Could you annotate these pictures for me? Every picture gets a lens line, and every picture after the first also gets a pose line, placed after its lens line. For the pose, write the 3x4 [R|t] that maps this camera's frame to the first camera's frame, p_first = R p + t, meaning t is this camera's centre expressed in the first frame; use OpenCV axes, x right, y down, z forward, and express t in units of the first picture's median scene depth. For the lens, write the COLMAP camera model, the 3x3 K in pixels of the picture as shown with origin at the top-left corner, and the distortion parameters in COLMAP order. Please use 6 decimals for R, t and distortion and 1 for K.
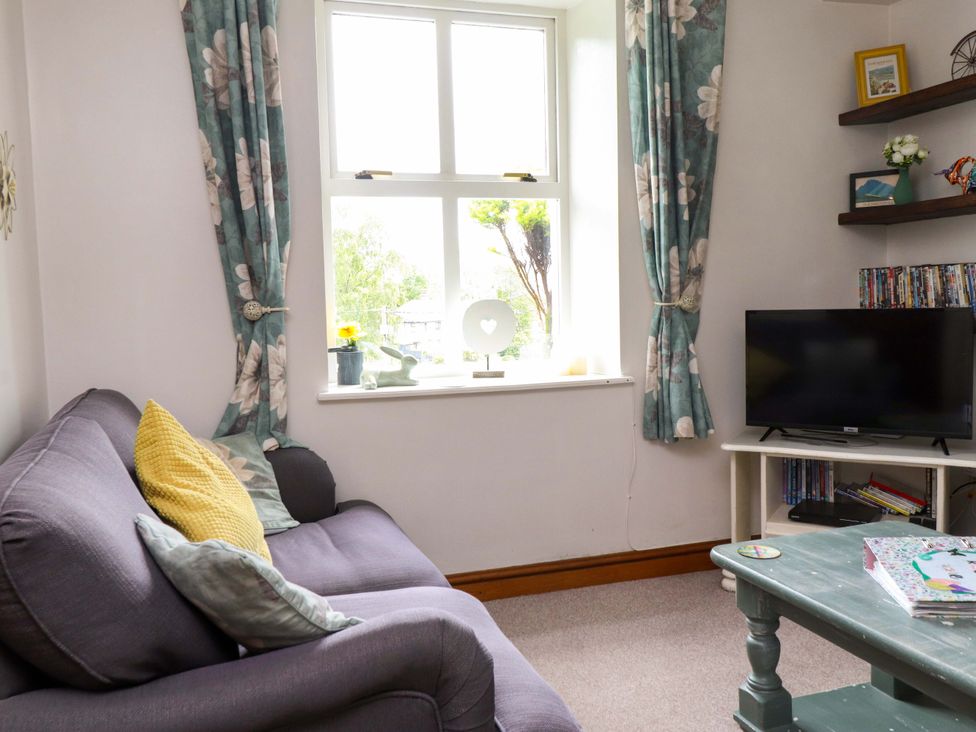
lens RADIAL K [[851.6, 0, 478.3], [0, 851.6, 361.2], [0, 0, 1]] dist [0.023779, -0.025210]
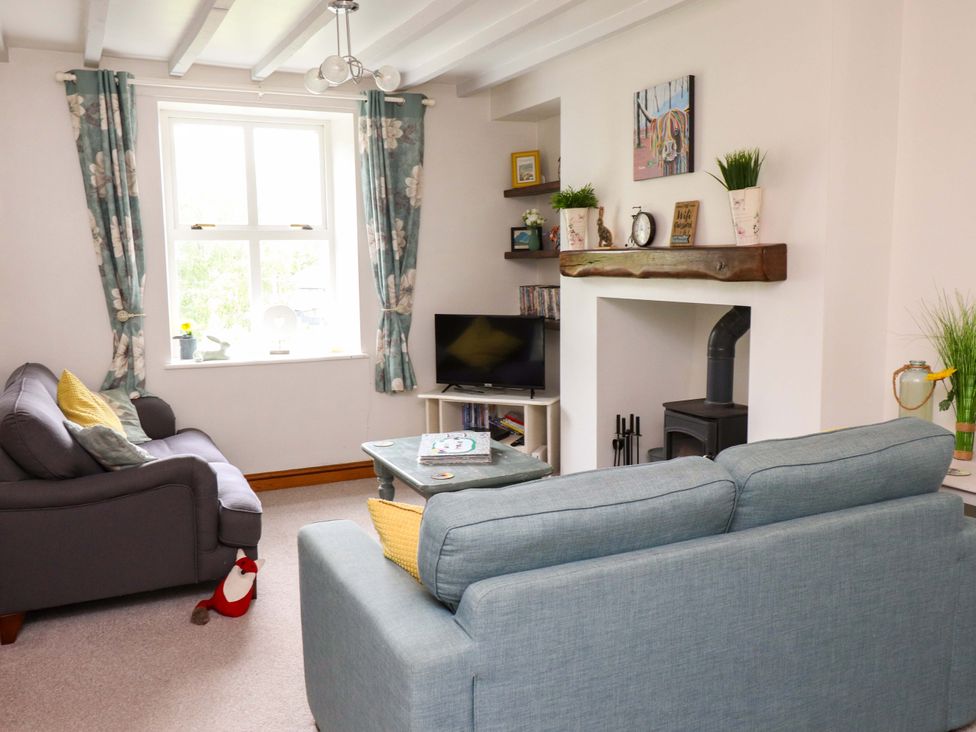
lens RADIAL K [[851.6, 0, 478.3], [0, 851.6, 361.2], [0, 0, 1]] dist [0.023779, -0.025210]
pose [[0.993634, -0.001455, 0.112651, 0.218325], [-0.003026, 0.999211, 0.039595, -0.034857], [-0.112619, -0.039684, 0.992845, -0.680915]]
